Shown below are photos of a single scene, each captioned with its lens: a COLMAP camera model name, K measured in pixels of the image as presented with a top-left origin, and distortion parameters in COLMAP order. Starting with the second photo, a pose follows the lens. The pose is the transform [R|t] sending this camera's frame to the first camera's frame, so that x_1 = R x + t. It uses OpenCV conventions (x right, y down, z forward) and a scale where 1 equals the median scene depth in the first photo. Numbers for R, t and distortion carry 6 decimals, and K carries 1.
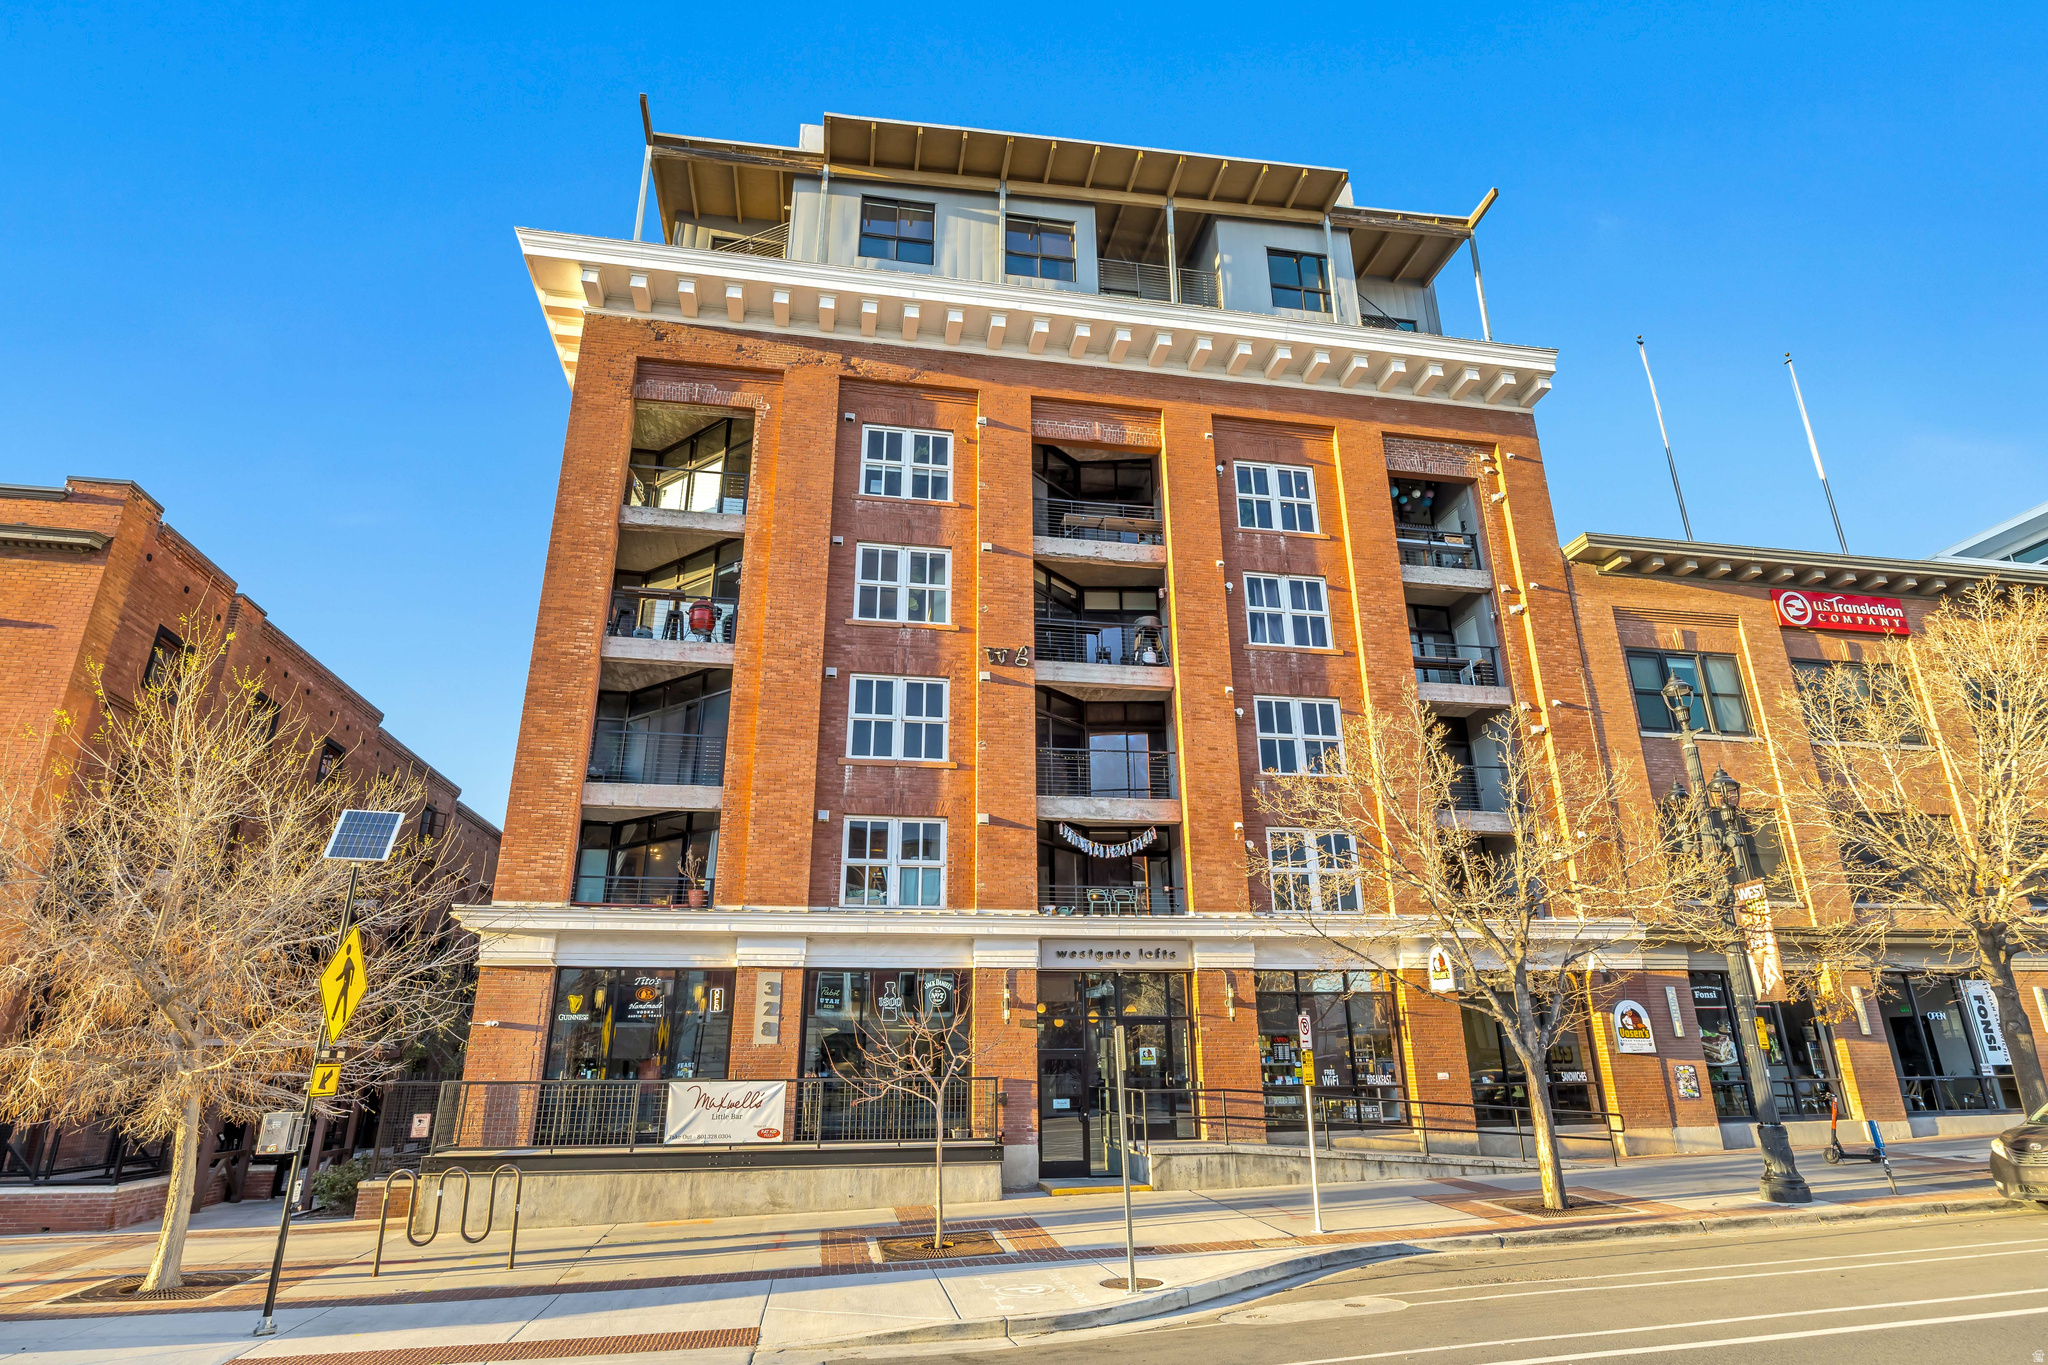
lens RADIAL K [[1059.8, 0, 1027.7], [0, 1059.8, 682.5], [0, 0, 1]] dist [-0.003484, -0.001337]
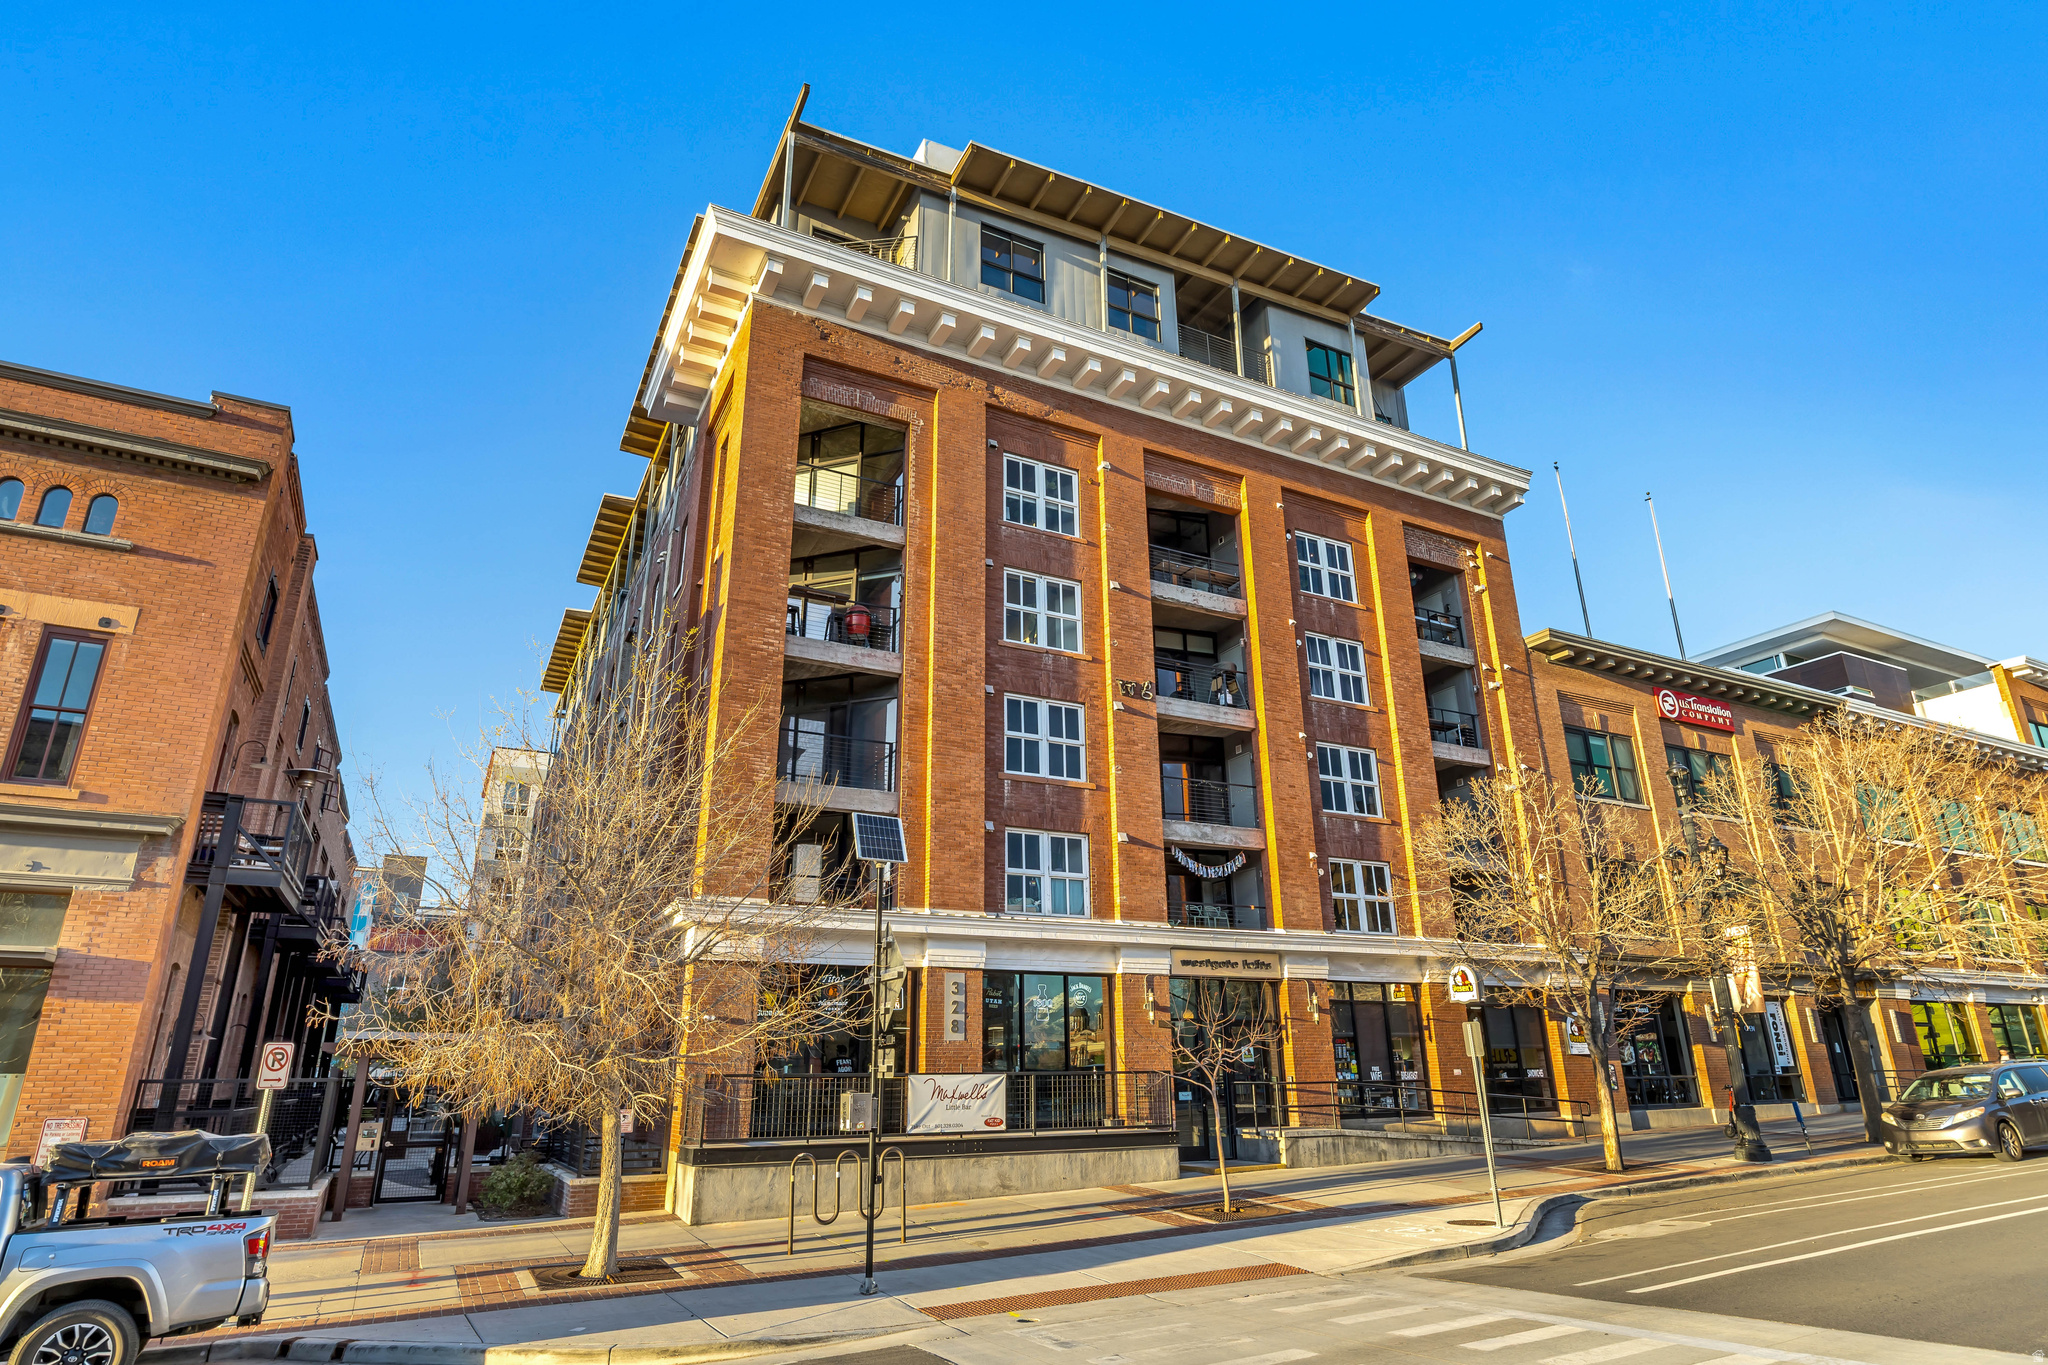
lens RADIAL K [[1109.3, 0, 1030.1], [0, 1109.3, 677.6], [0, 0, 1]] dist [-0.003368, -0.000111]
pose [[0.956311, 0.097949, 0.275455, -0.439062], [-0.098273, 0.995079, -0.012662, -0.011618], [-0.275340, -0.014961, 0.961231, -0.070294]]
